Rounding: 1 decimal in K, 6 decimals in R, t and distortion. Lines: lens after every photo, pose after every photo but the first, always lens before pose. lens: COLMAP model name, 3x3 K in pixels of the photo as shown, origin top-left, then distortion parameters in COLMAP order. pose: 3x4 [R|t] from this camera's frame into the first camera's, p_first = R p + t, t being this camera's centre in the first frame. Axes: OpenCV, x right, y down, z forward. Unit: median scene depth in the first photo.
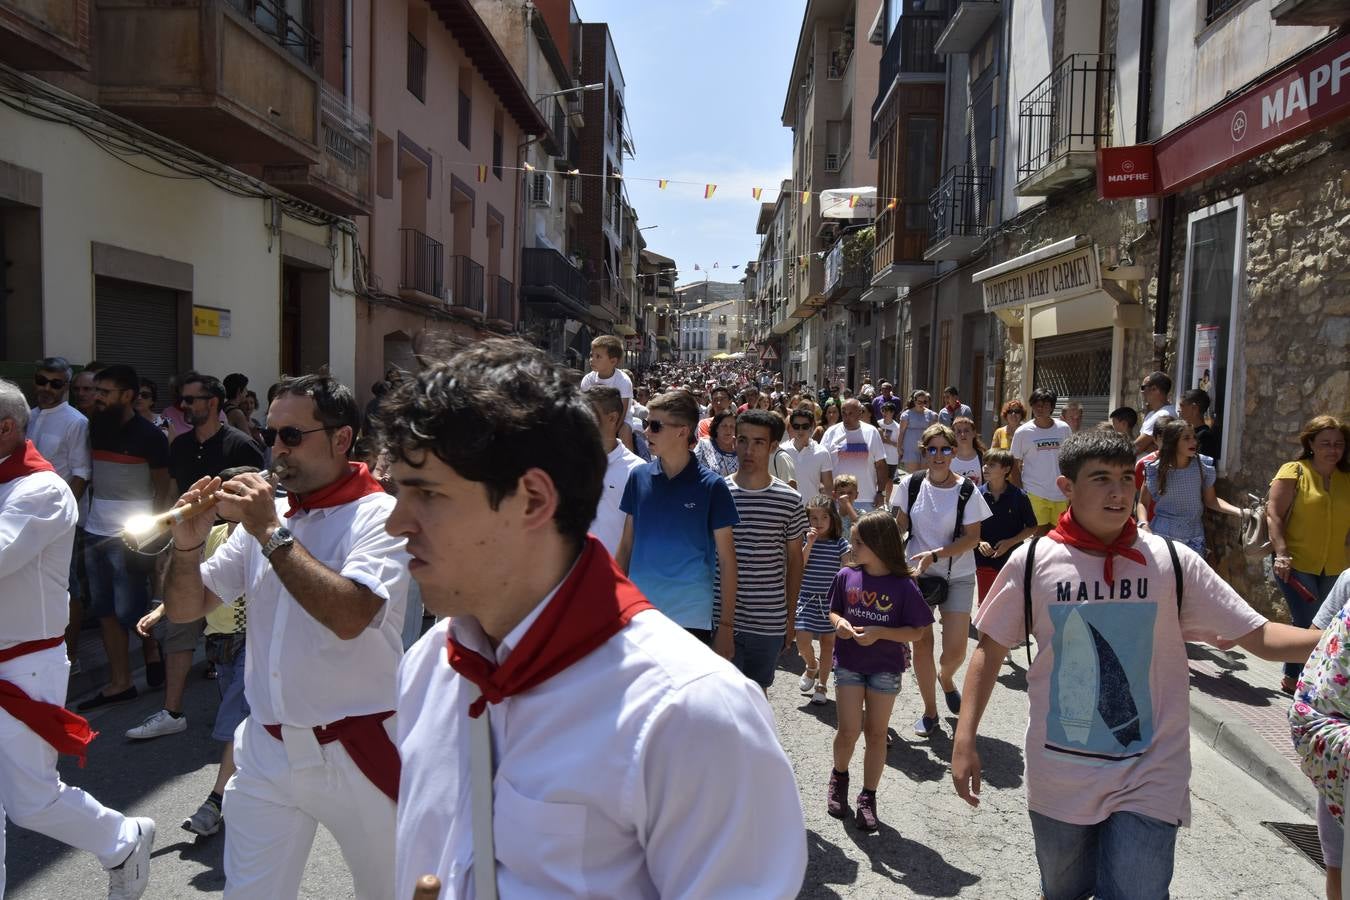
lens RADIAL K [[1046.6, 0, 670.5], [0, 1046.6, 456.2], [0, 0, 1]] dist [-0.019413, 0.014905]
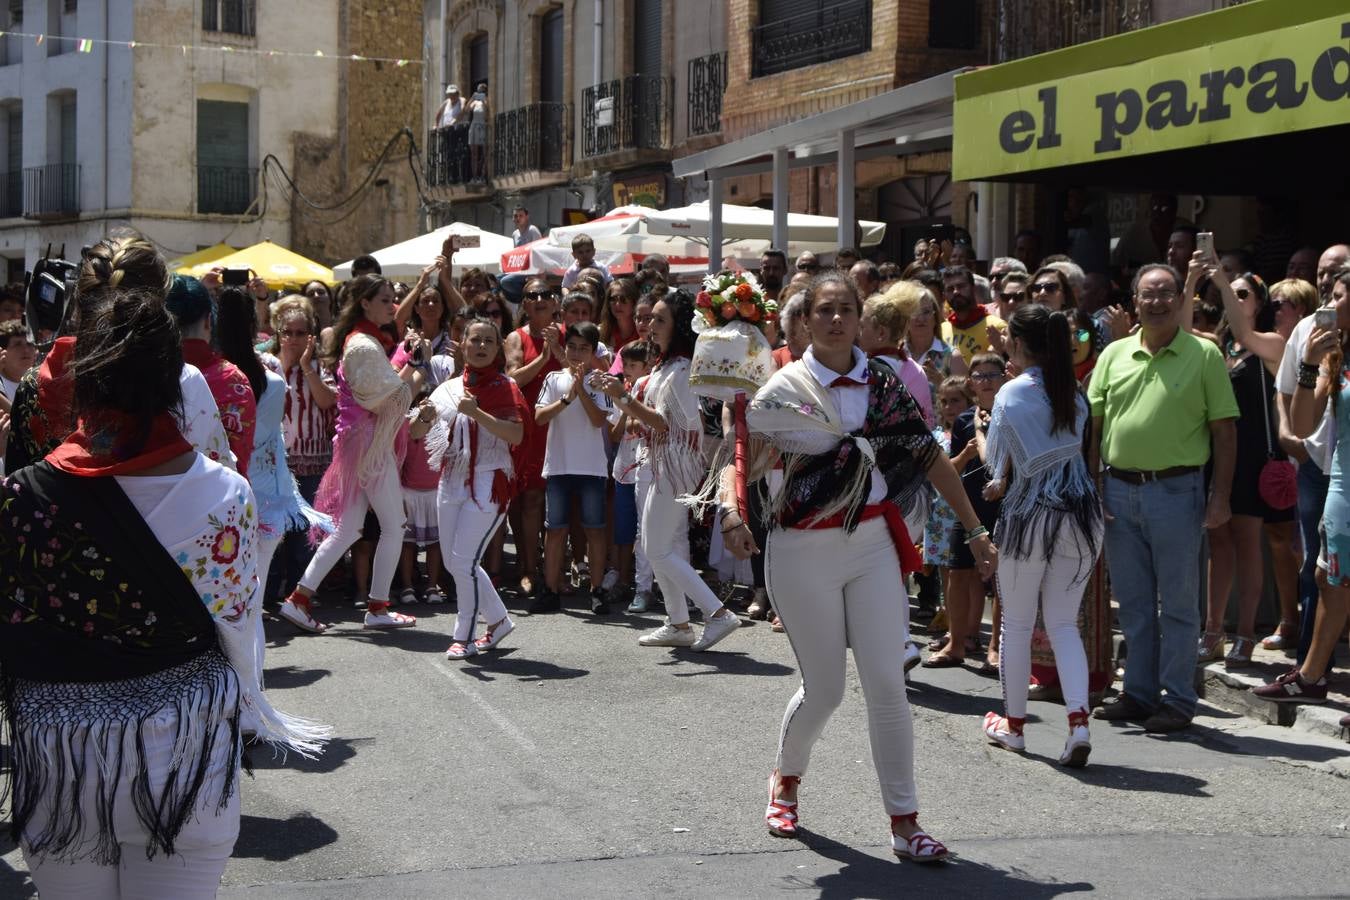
lens RADIAL K [[2440.1, 0, 675.0], [0, 2440.1, 450.0], [0, 0, 1]] dist [0.016494, -0.105087]
pose [[0.960832, -0.027799, 0.275734, 0.092791], [0.035105, 0.999150, -0.021596, -0.340629], [-0.274900, 0.030430, 0.960991, 3.646616]]
